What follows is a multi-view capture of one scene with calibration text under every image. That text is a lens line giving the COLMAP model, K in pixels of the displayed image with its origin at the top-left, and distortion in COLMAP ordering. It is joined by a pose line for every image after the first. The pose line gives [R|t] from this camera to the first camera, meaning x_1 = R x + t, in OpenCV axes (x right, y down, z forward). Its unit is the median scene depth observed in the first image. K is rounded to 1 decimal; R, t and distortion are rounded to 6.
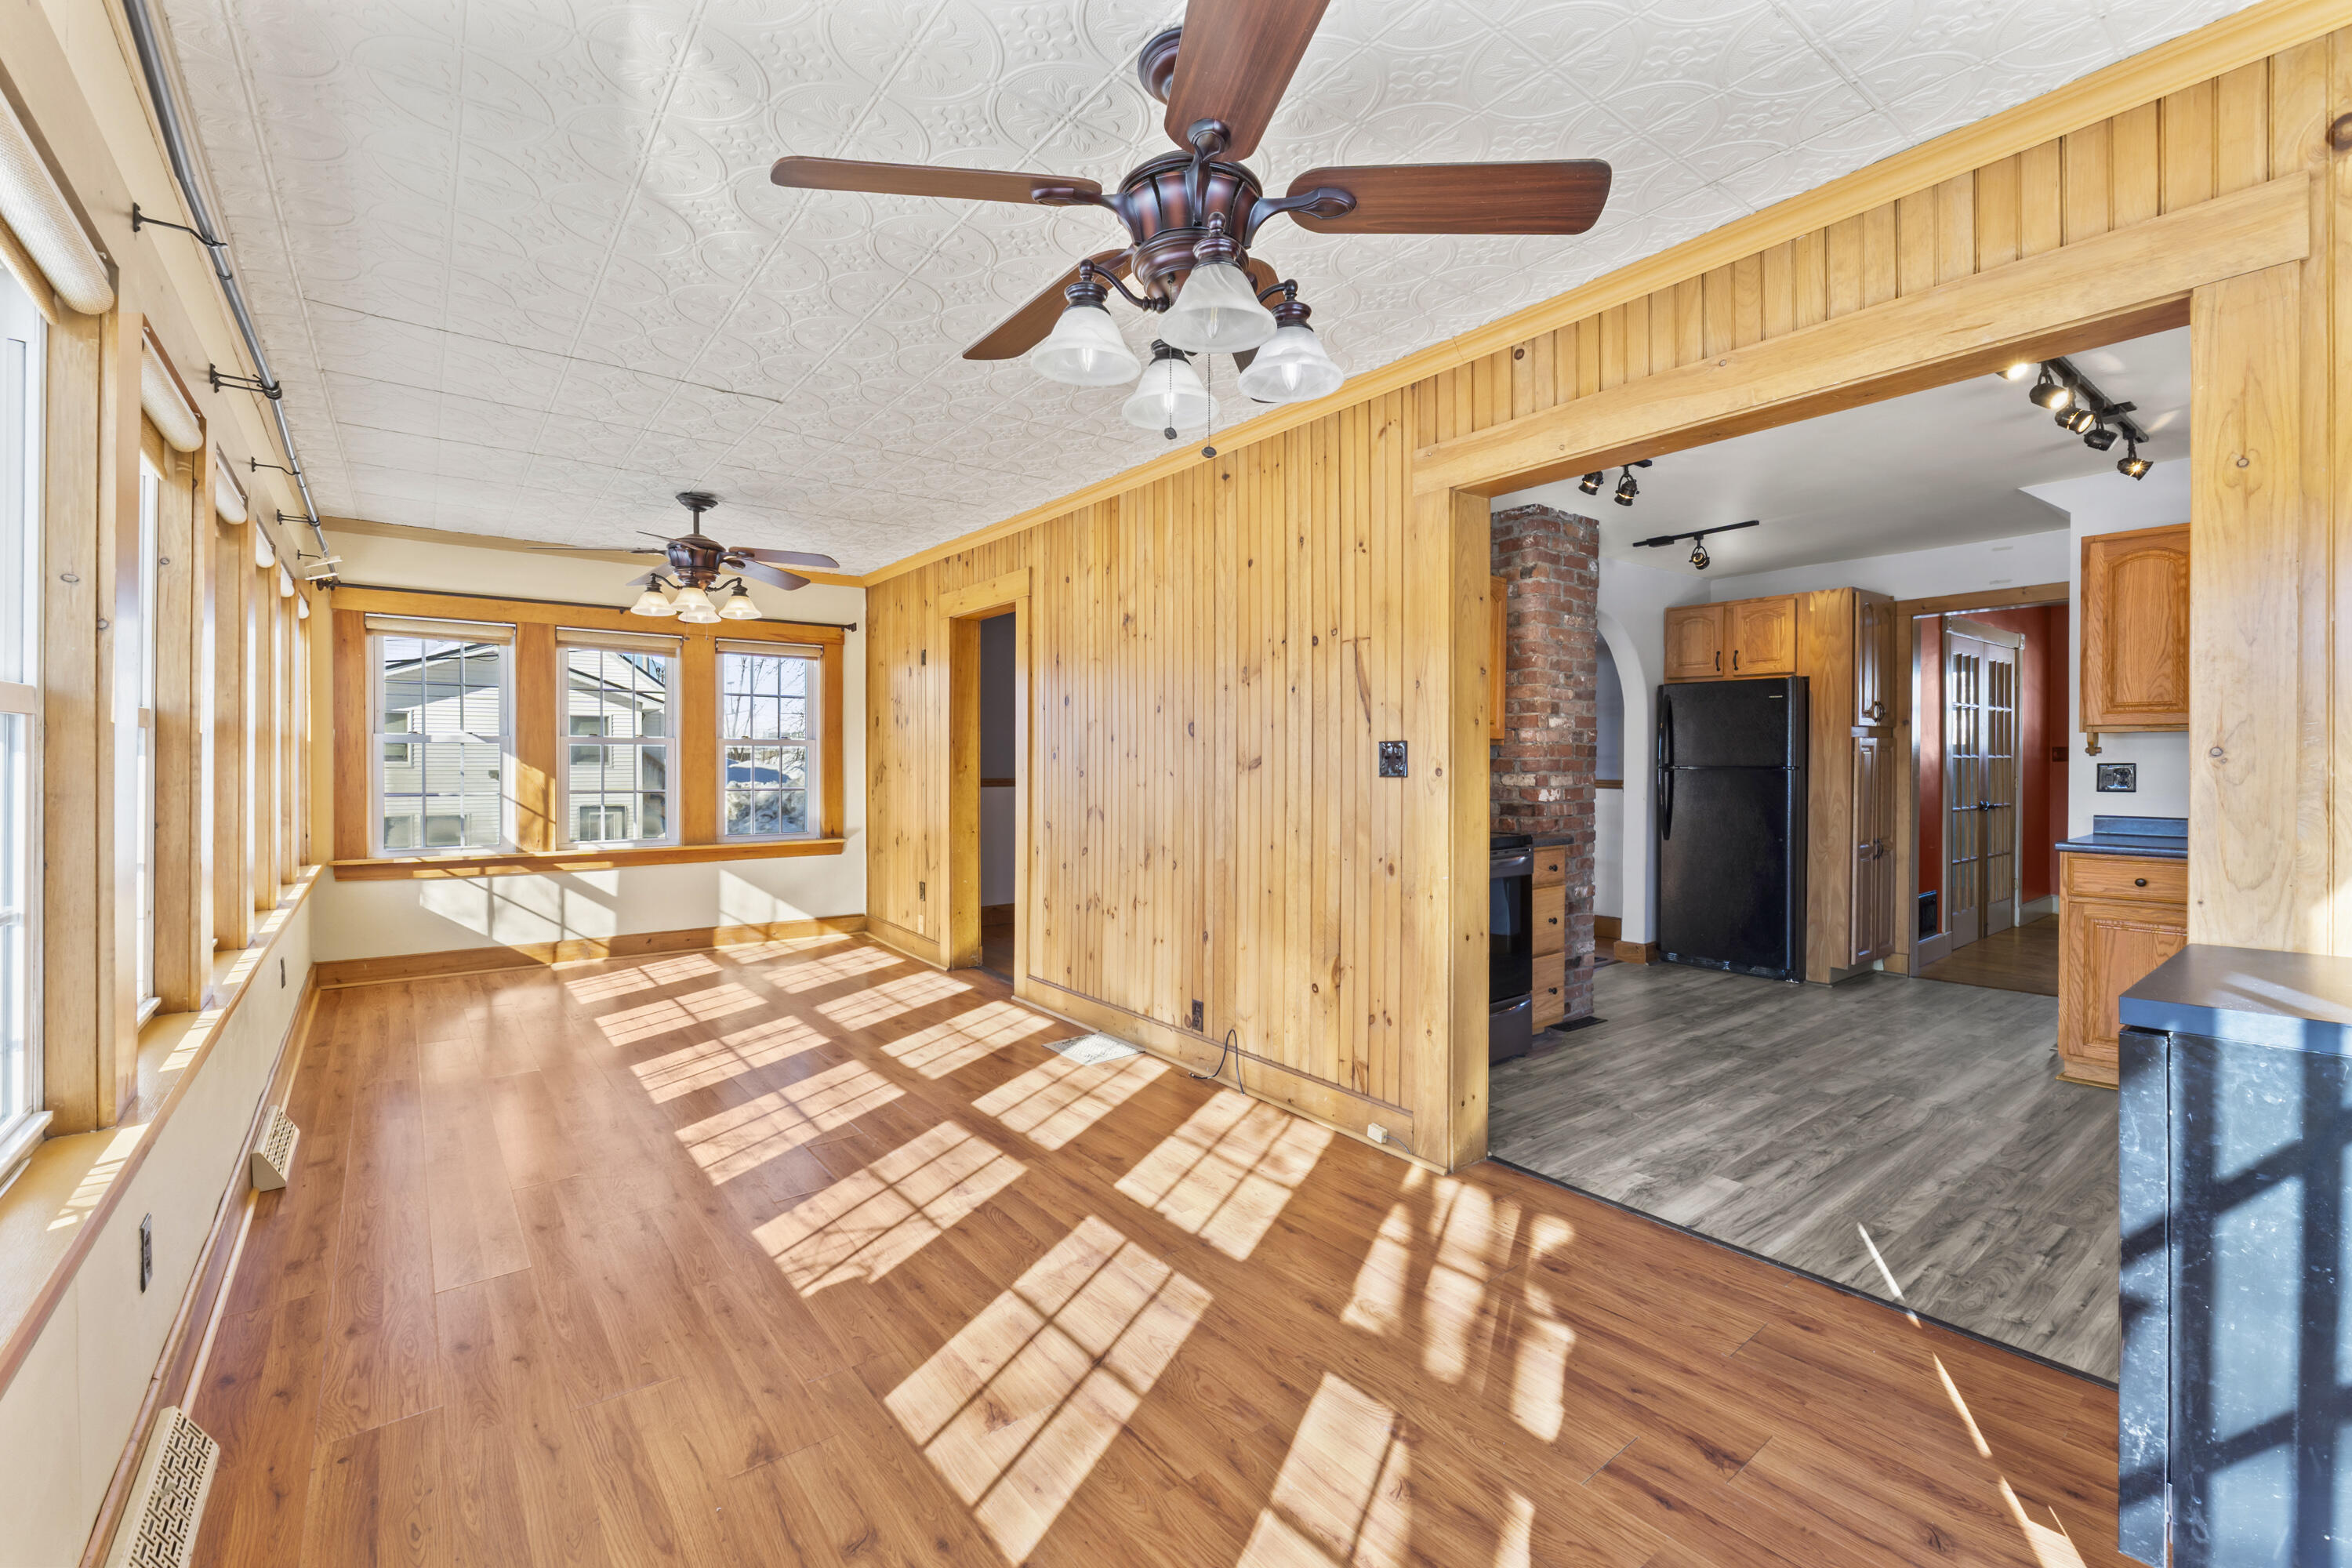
lens RADIAL K [[984.4, 0, 1165.2], [0, 984.4, 772.5], [0, 0, 1]] dist [-0.008661, 0.000104]
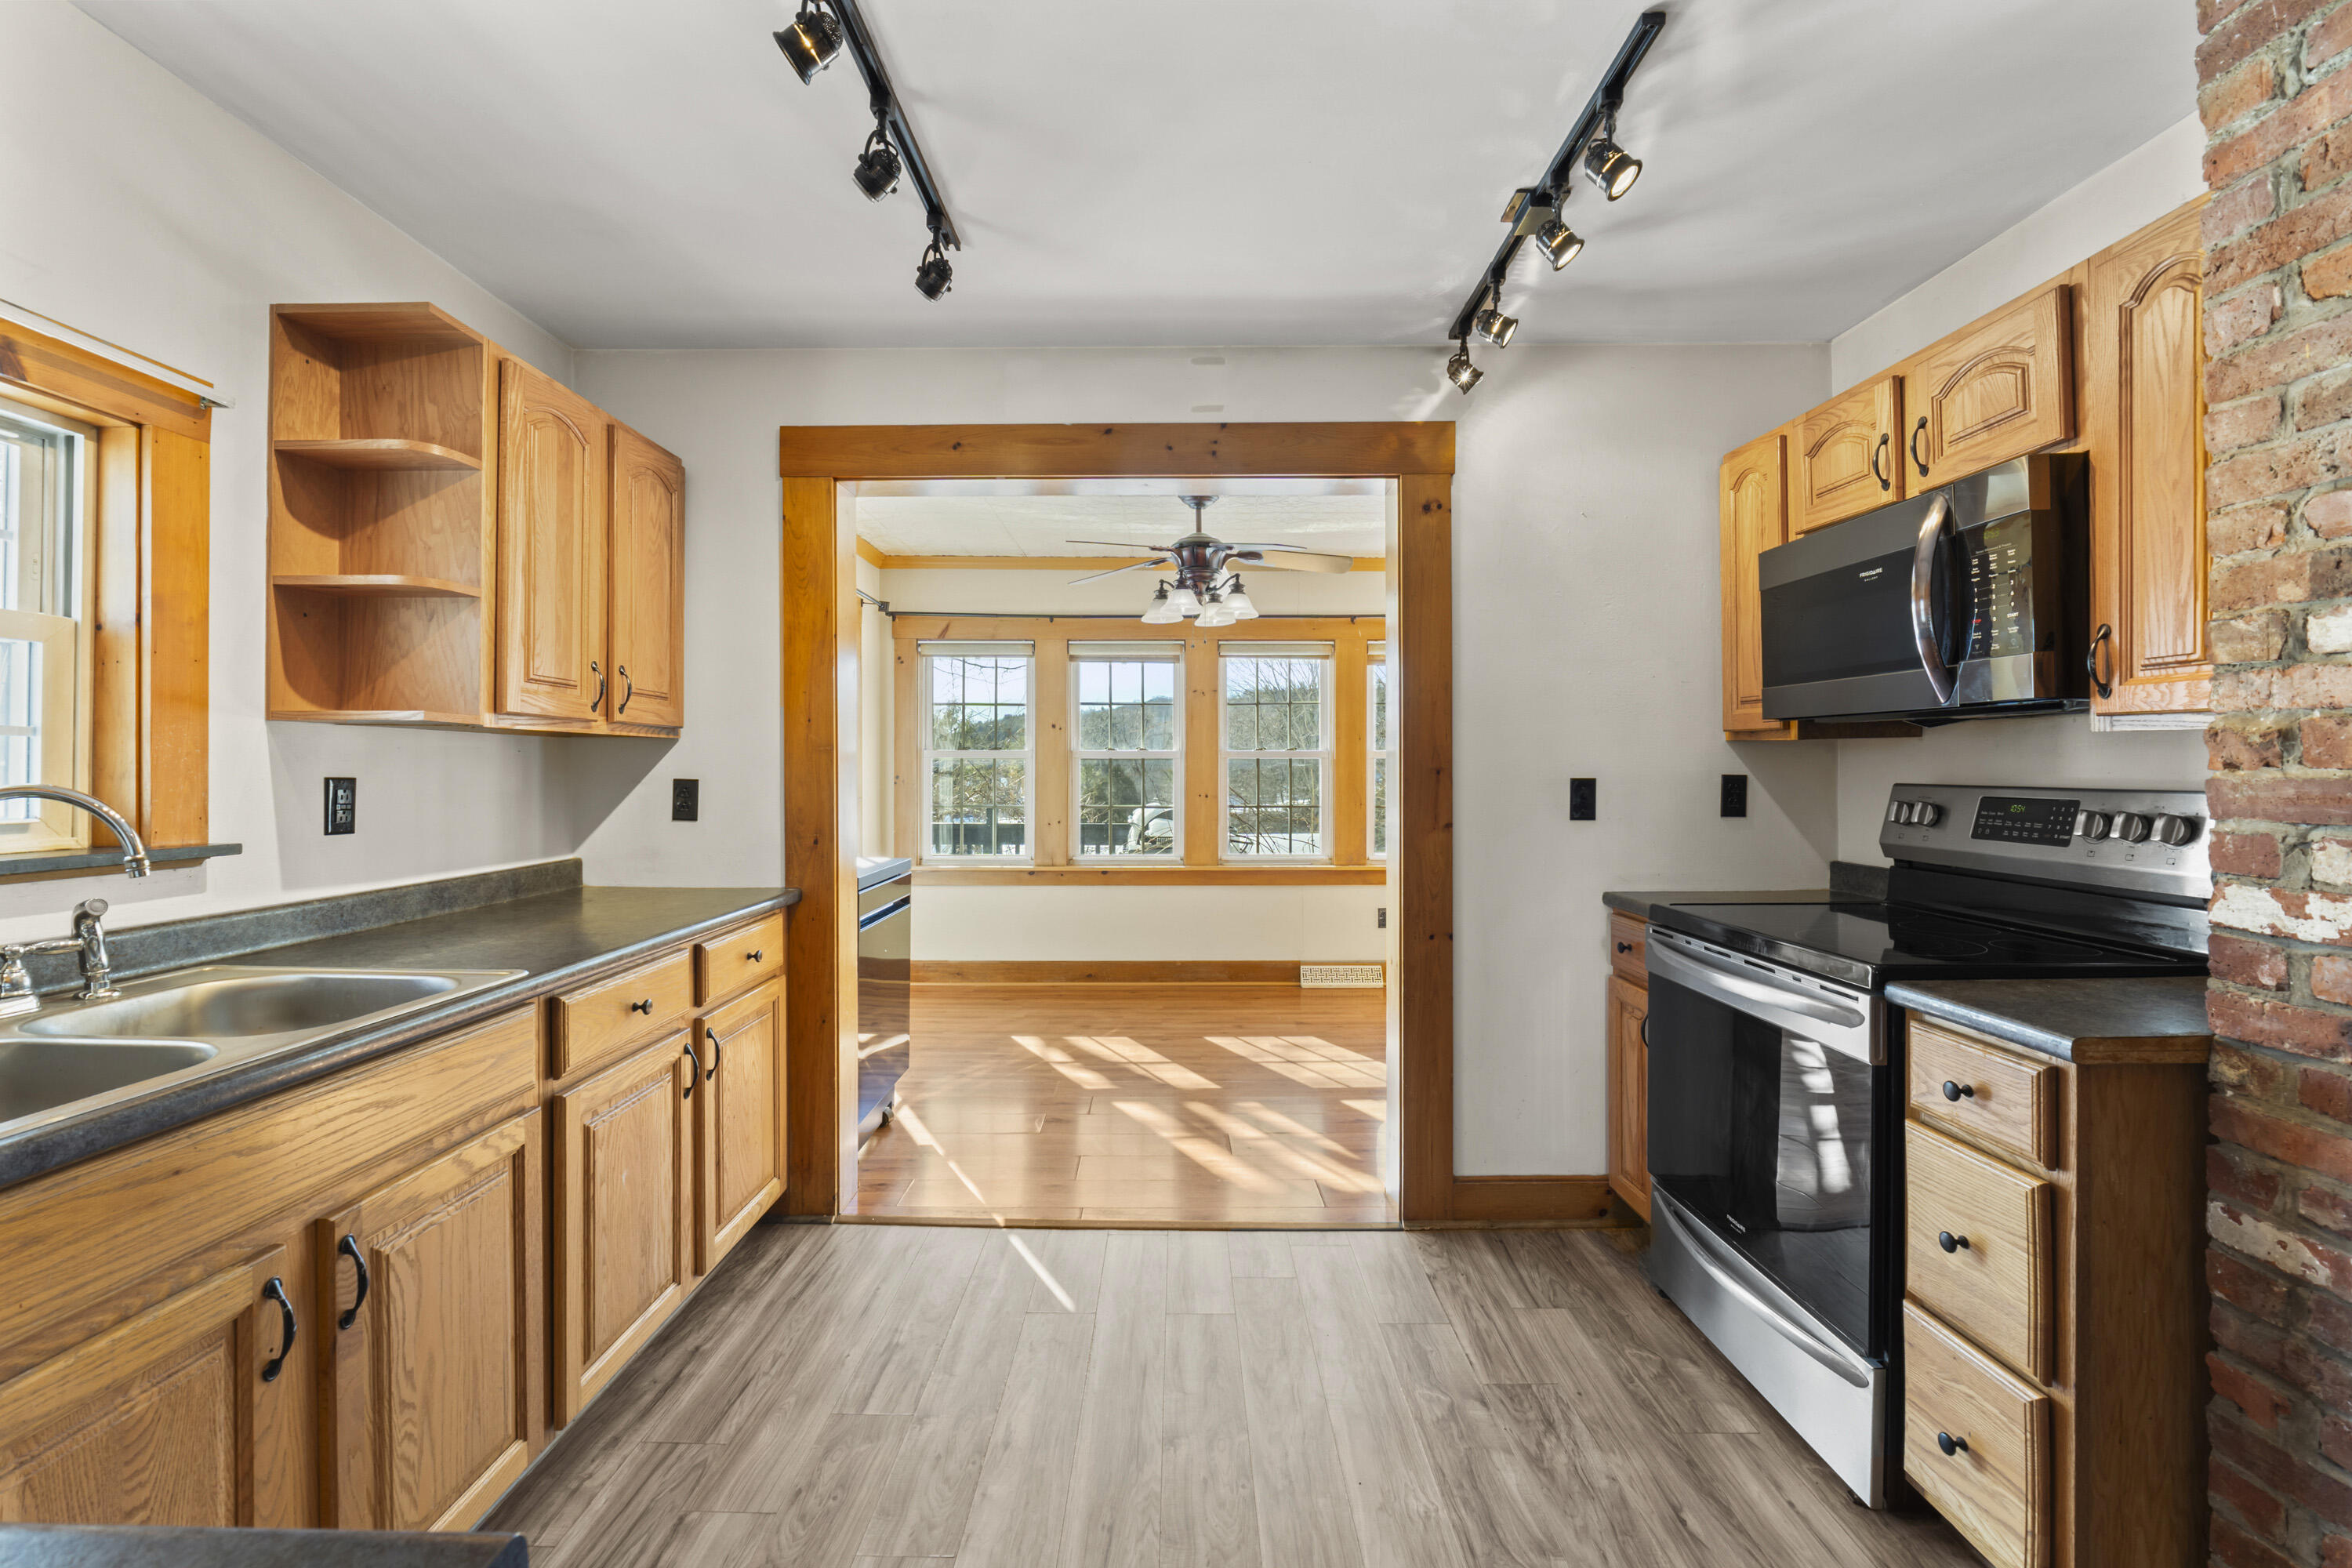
lens RADIAL K [[984.4, 0, 1162.6], [0, 984.4, 768.9], [0, 0, 1]] dist [-0.008661, 0.000104]
pose [[-0.611535, 0.000881, -0.791217, 0.756466], [-0.006971, 0.999955, 0.006502, -0.011584], [0.791187, 0.009492, -0.611501, 0.895875]]
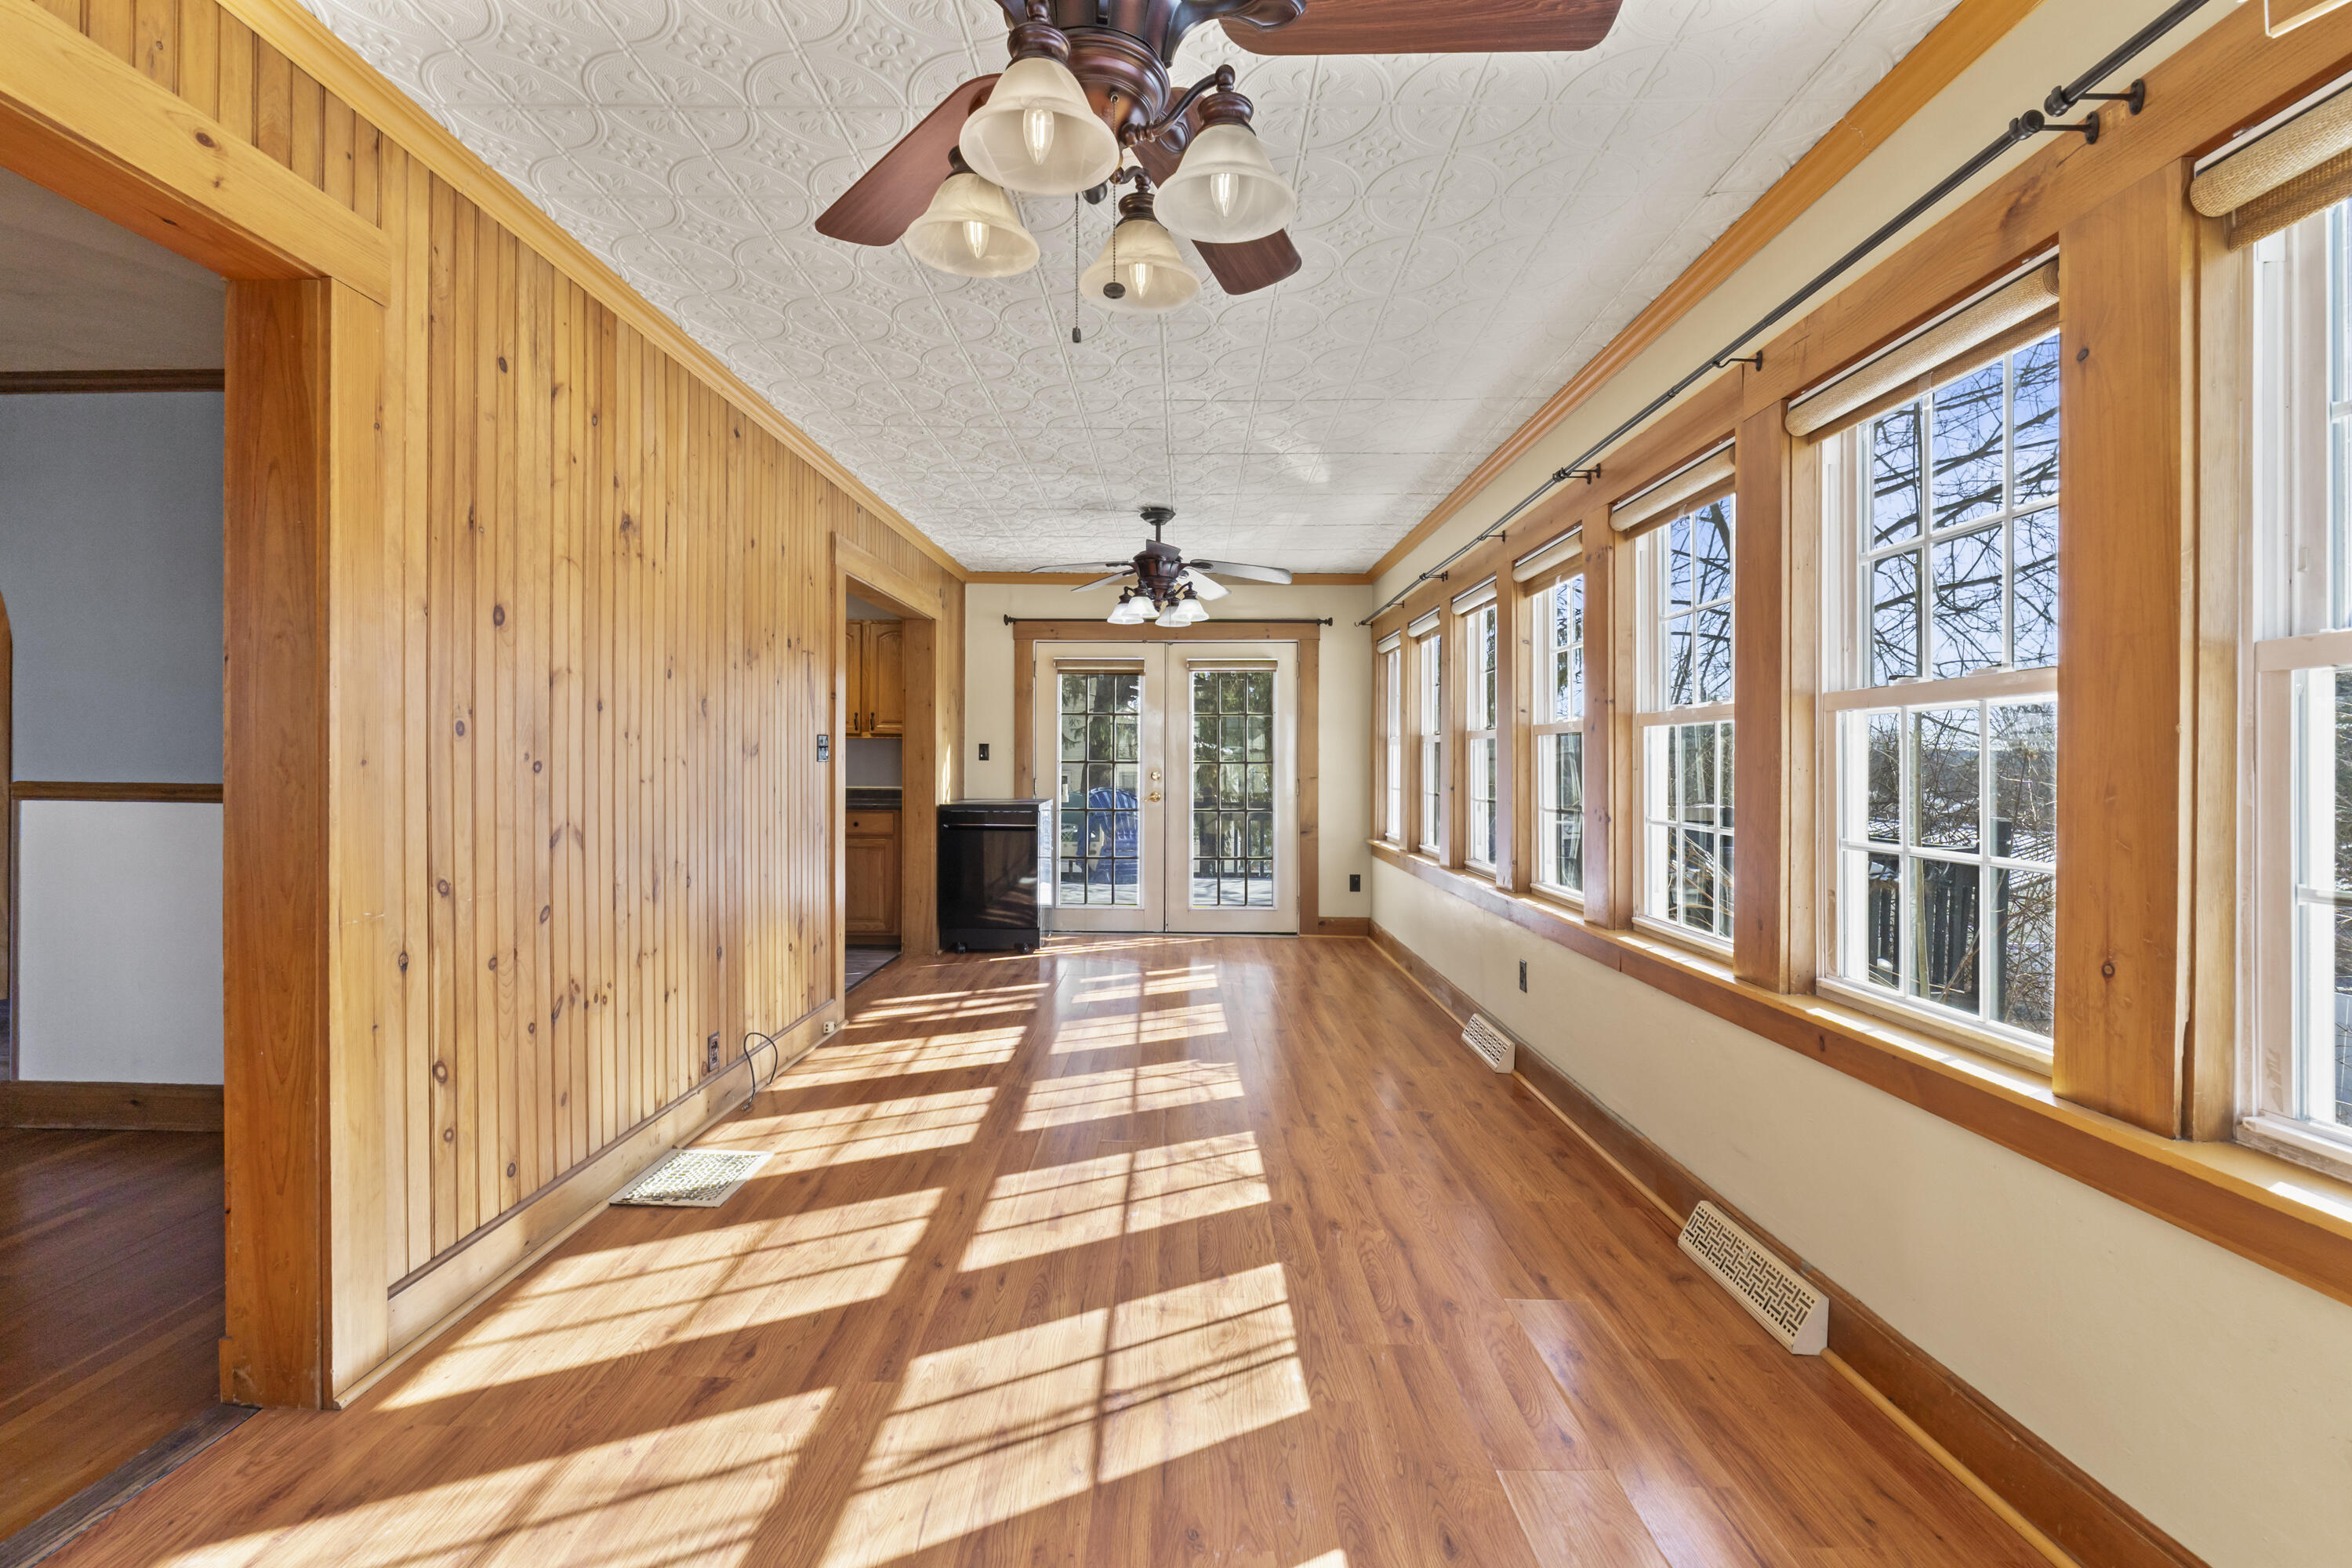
lens RADIAL K [[984.4, 0, 1179.9], [0, 984.4, 760.9], [0, 0, 1]] dist [-0.008661, 0.000104]
pose [[-0.790363, -0.005785, 0.612612, -0.655027], [0.001564, 0.999933, 0.011460, -0.006986], [-0.612637, 0.010016, -0.790301, 1.176536]]
